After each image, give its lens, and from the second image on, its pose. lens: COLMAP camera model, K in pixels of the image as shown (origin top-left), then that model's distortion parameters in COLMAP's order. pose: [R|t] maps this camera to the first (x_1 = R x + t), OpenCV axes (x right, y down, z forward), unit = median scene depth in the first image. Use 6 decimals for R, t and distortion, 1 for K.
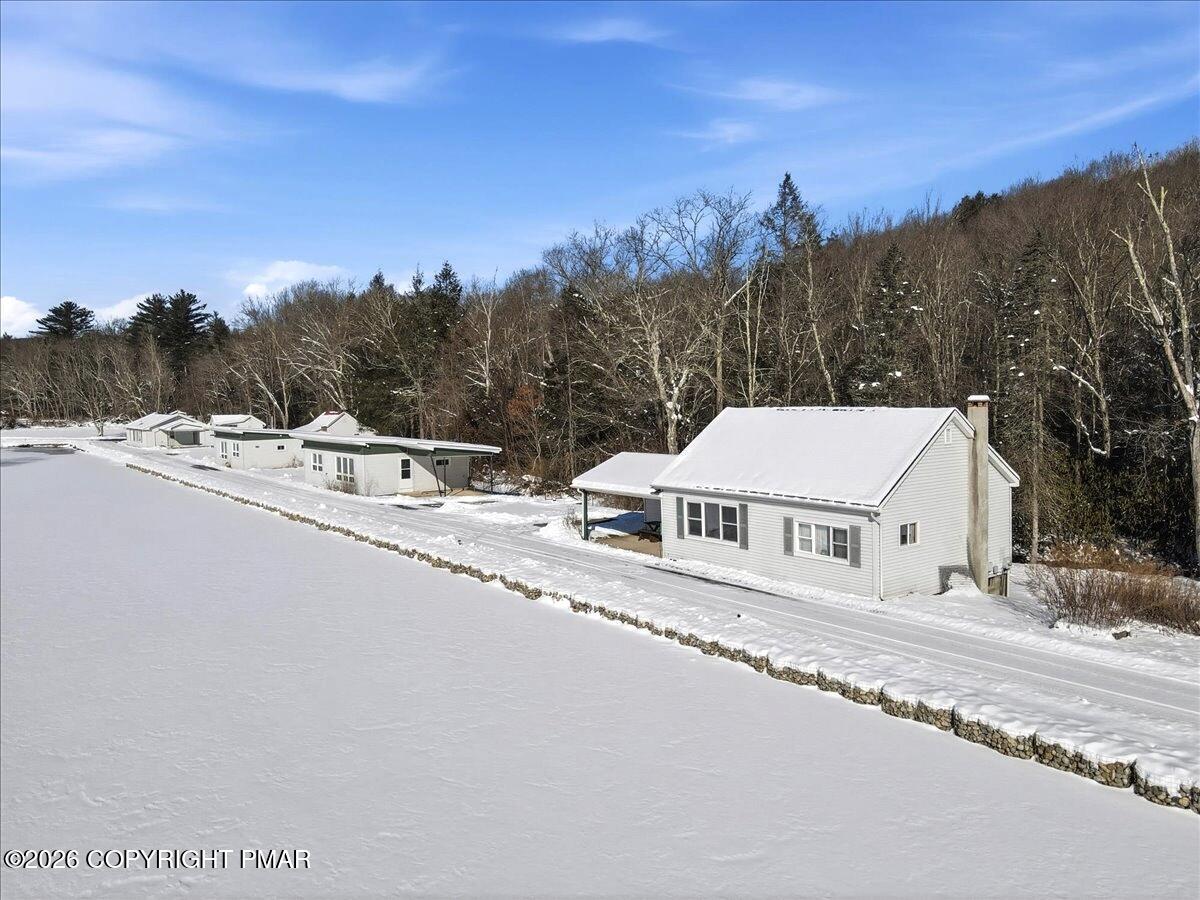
lens RADIAL K [[875.5, 0, 600.0], [0, 875.5, 450.0], [0, 0, 1]] dist [0.000955, 0.029432]
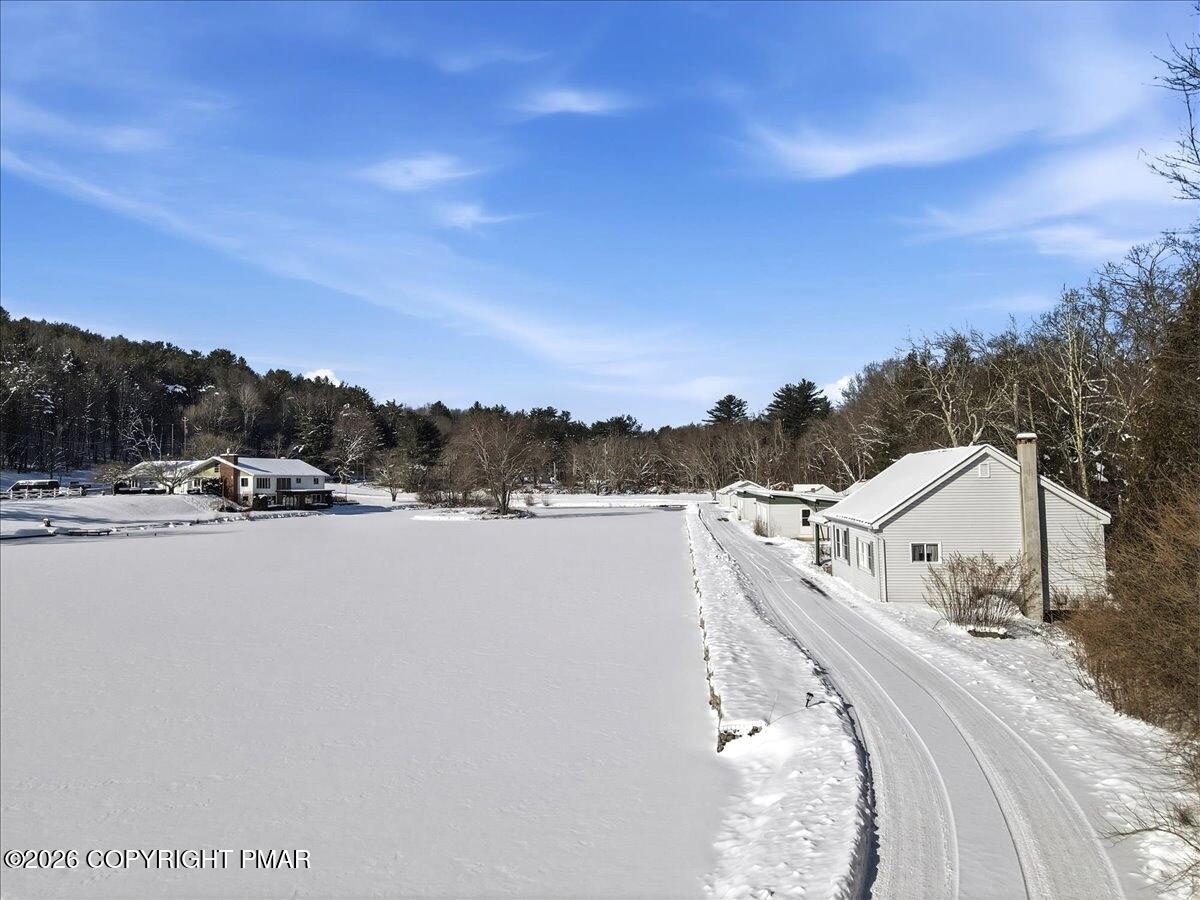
lens RADIAL K [[875.5, 0, 600.0], [0, 875.5, 450.0], [0, 0, 1]] dist [0.000955, 0.029432]
pose [[0.738023, -0.015722, -0.674593, 0.563441], [-0.046179, 0.996208, -0.073738, 0.045223], [0.673194, 0.085573, 0.734498, -0.105187]]
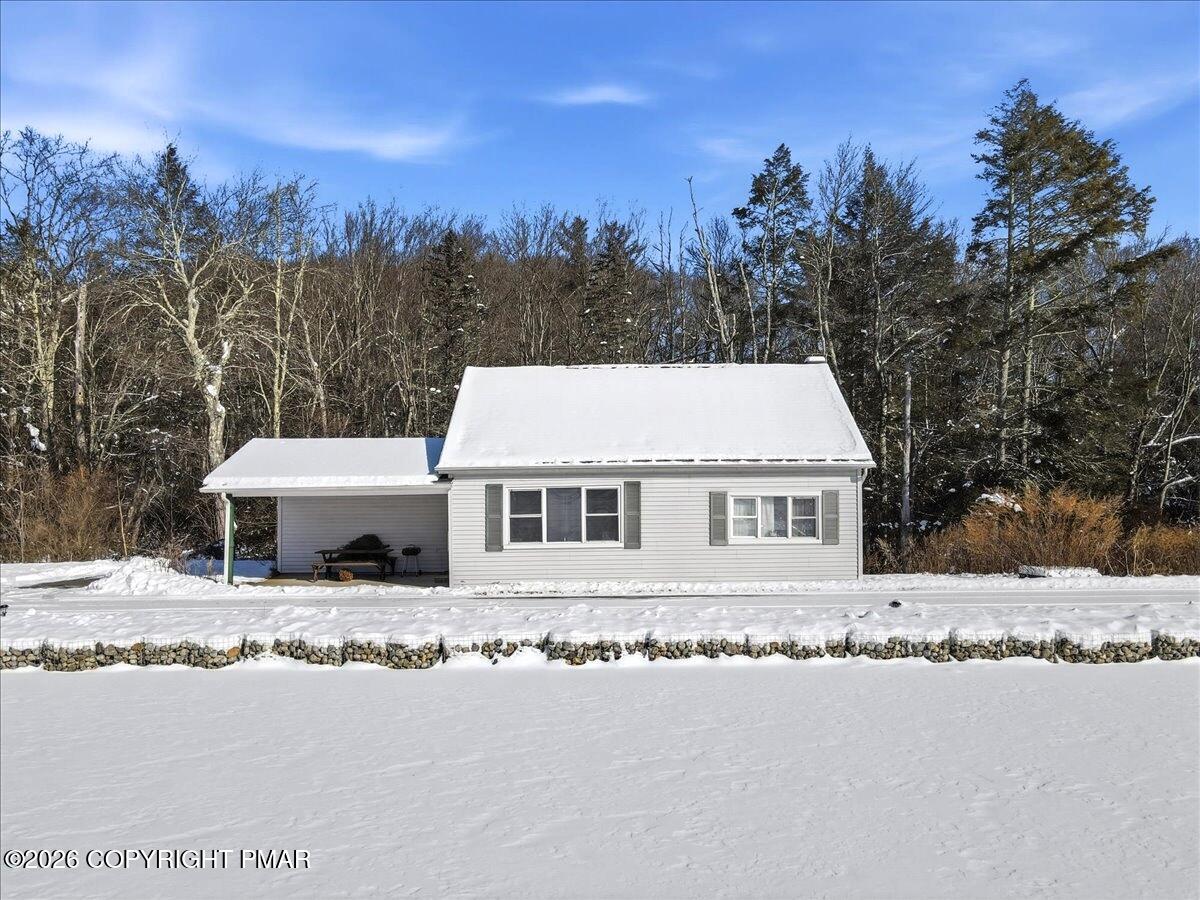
lens RADIAL K [[897.2, 0, 600.0], [0, 897.2, 450.0], [0, 0, 1]] dist [0.004561, 0.006137]
pose [[0.615457, 0.038166, 0.787246, -0.305933], [0.049489, 0.994985, -0.086927, 0.074169], [-0.786615, 0.092460, 0.610481, 0.457357]]
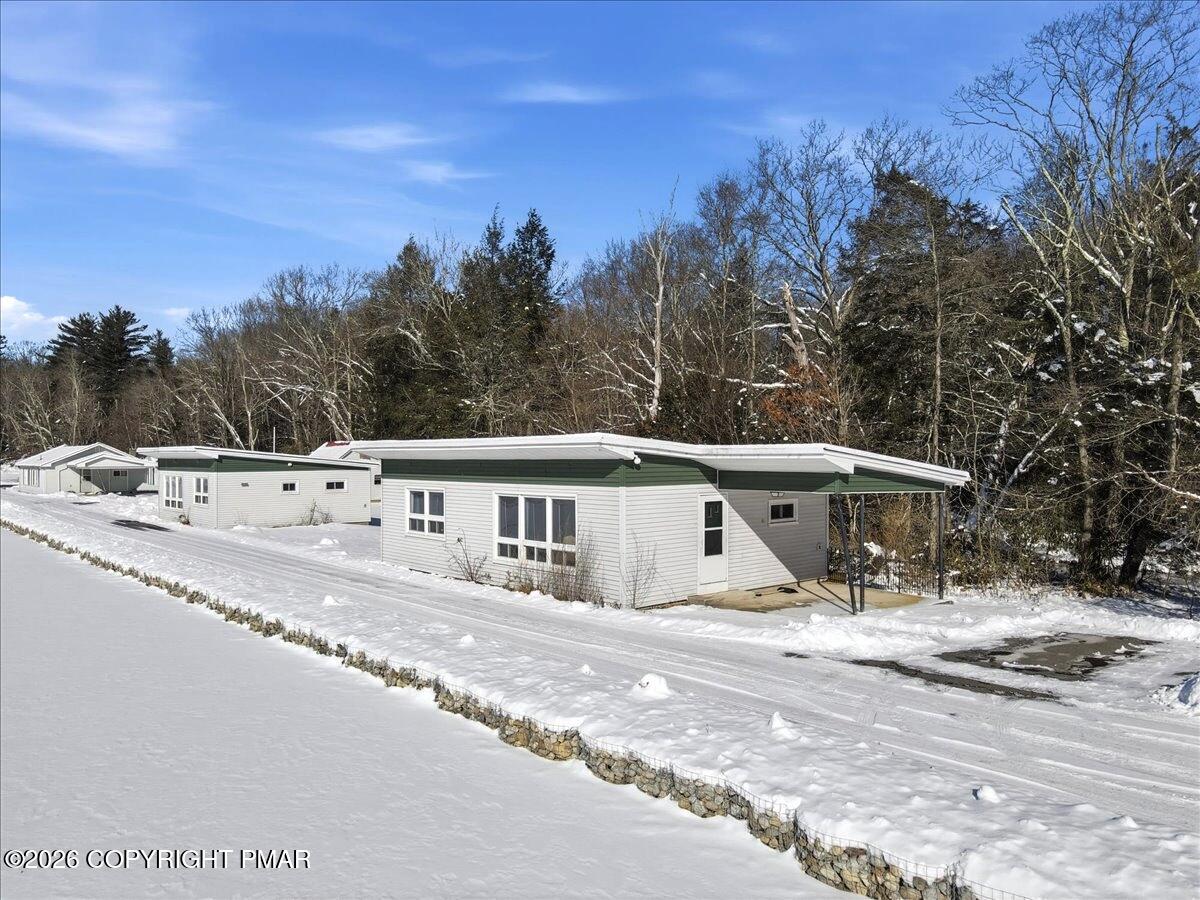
lens RADIAL K [[875.5, 0, 600.0], [0, 875.5, 450.0], [0, 0, 1]] dist [0.000955, 0.029432]
pose [[0.998073, 0.010413, 0.061166, -0.436705], [-0.006111, 0.997521, -0.070097, 0.022233], [-0.061744, 0.069588, 0.995663, 0.960196]]
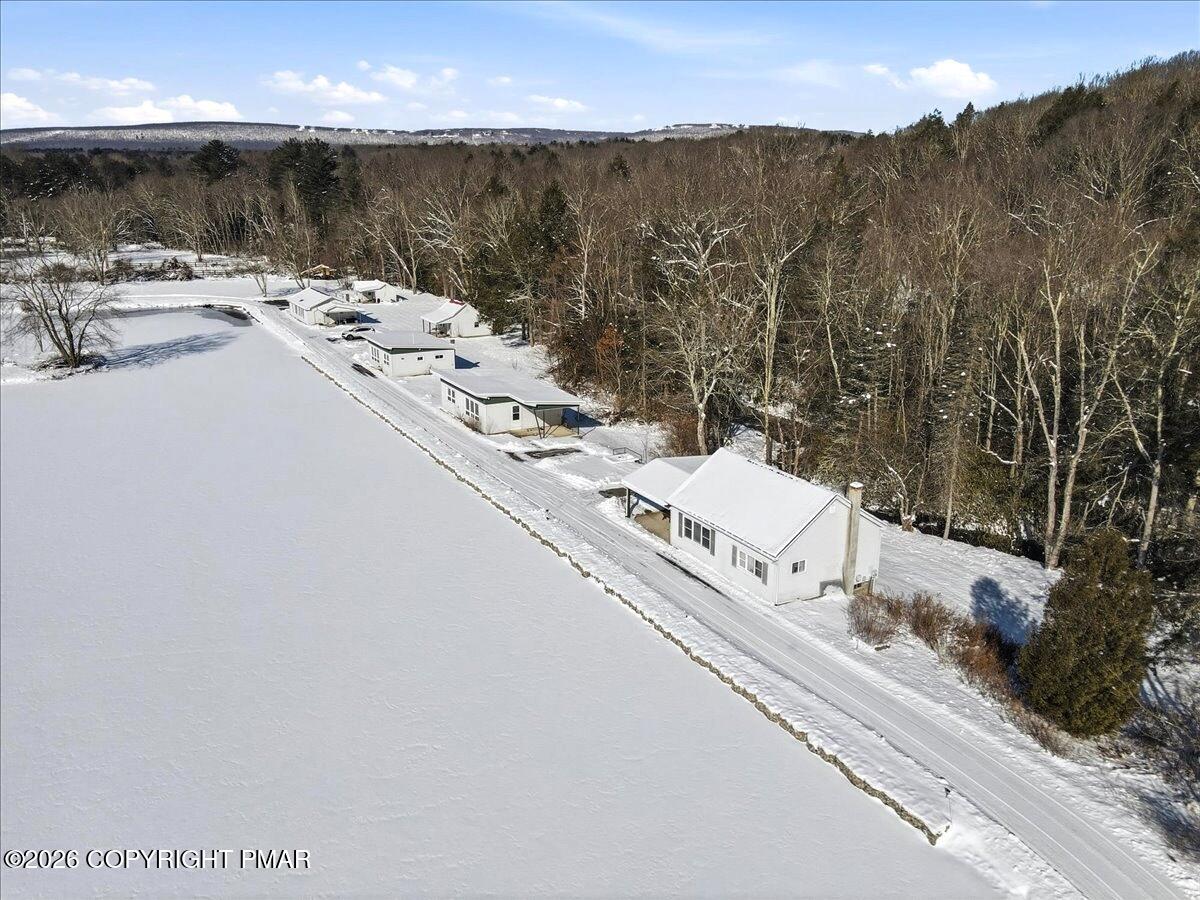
lens RADIAL K [[875.5, 0, 600.0], [0, 875.5, 450.0], [0, 0, 1]] dist [0.000955, 0.029432]
pose [[0.991323, 0.057424, -0.118242, 0.106526], [-0.029468, 0.973721, 0.225832, -0.349005], [0.128103, -0.220388, 0.966964, -0.460492]]
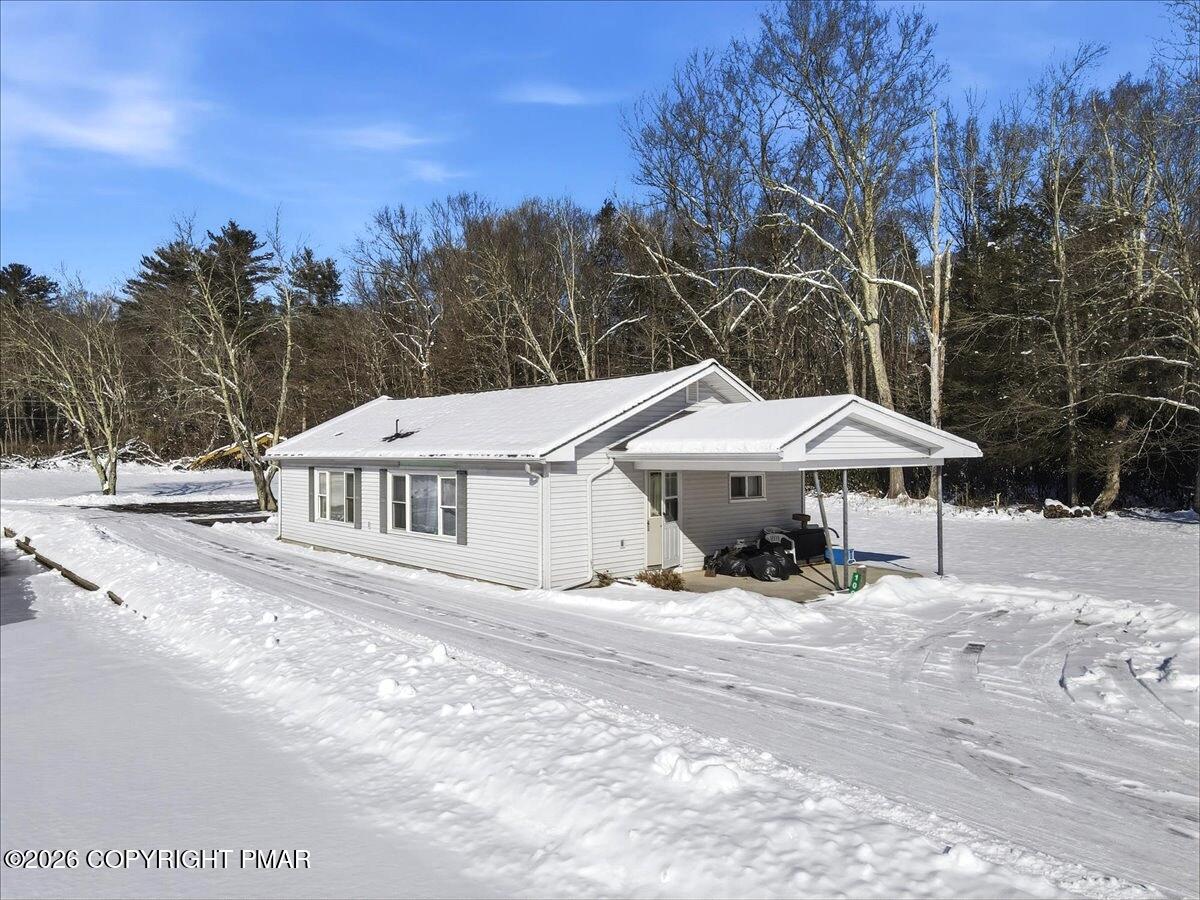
lens RADIAL K [[897.2, 0, 600.0], [0, 897.2, 450.0], [0, 0, 1]] dist [0.004561, 0.006137]
pose [[0.999189, 0.014623, 0.037511, -1.481082], [-0.012067, 0.997647, -0.067493, -0.043131], [-0.038410, 0.066986, 0.997014, 2.474408]]
